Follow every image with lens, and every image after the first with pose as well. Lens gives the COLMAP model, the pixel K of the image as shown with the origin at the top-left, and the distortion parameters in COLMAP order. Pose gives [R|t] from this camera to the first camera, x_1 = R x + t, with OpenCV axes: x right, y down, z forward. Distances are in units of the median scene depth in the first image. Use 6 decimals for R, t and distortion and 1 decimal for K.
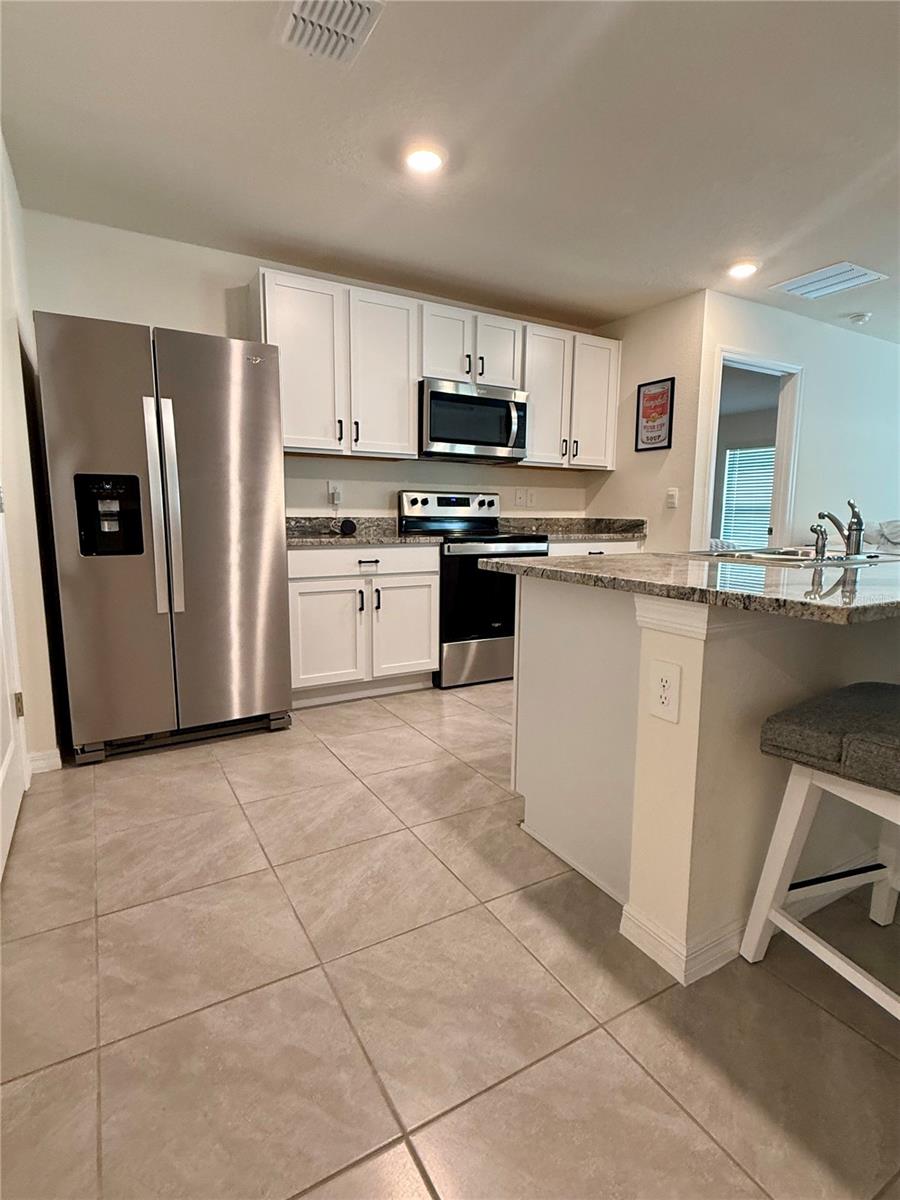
lens RADIAL K [[627.7, 0, 460.1], [0, 627.7, 605.5], [0, 0, 1]] dist [-0.003702, -0.000313]
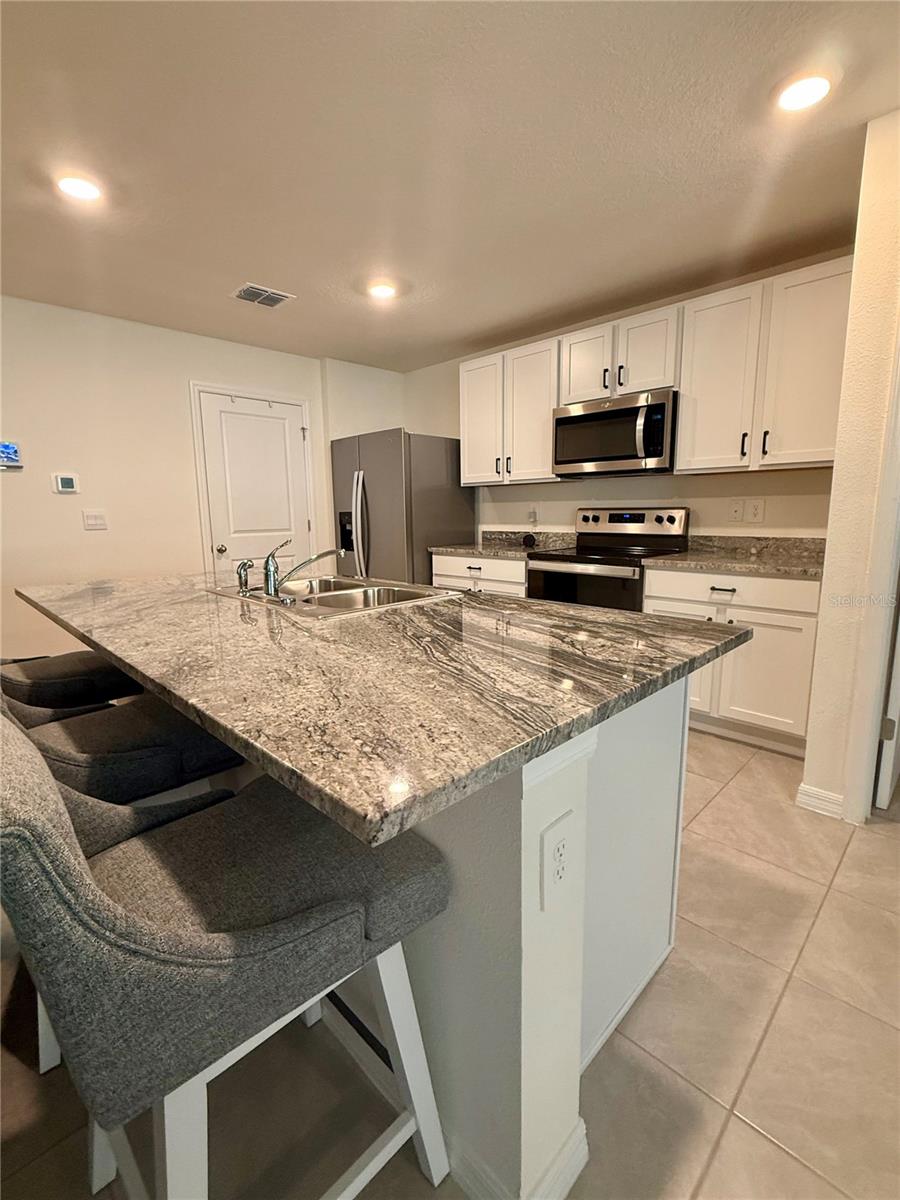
lens RADIAL K [[541.1, 0, 451.2], [0, 541.1, 600.2], [0, 0, 1]] dist [-0.001520, -0.000121]
pose [[0.238081, 0.145300, -0.960315, 0.798687], [-0.129023, 0.984715, 0.117005, -0.110756], [0.962637, 0.096047, 0.253189, 0.578697]]
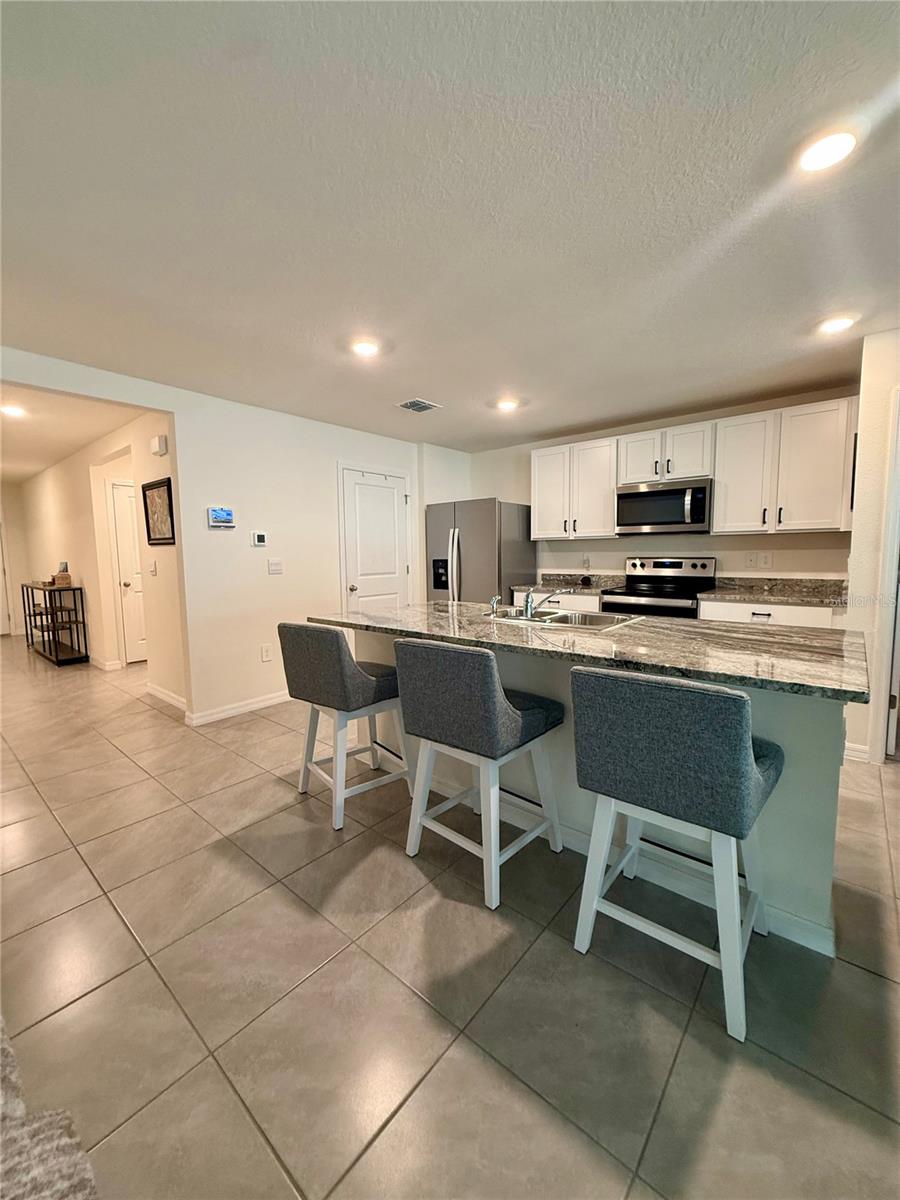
lens RADIAL K [[476.5, 0, 451.9], [0, 476.5, 599.2], [0, 0, 1]] dist [0.005874, 0.000132]
pose [[0.321241, 0.076374, -0.943913, 0.869783], [-0.126378, 0.991285, 0.037196, -0.077078], [0.938527, 0.107341, 0.328093, 0.255581]]
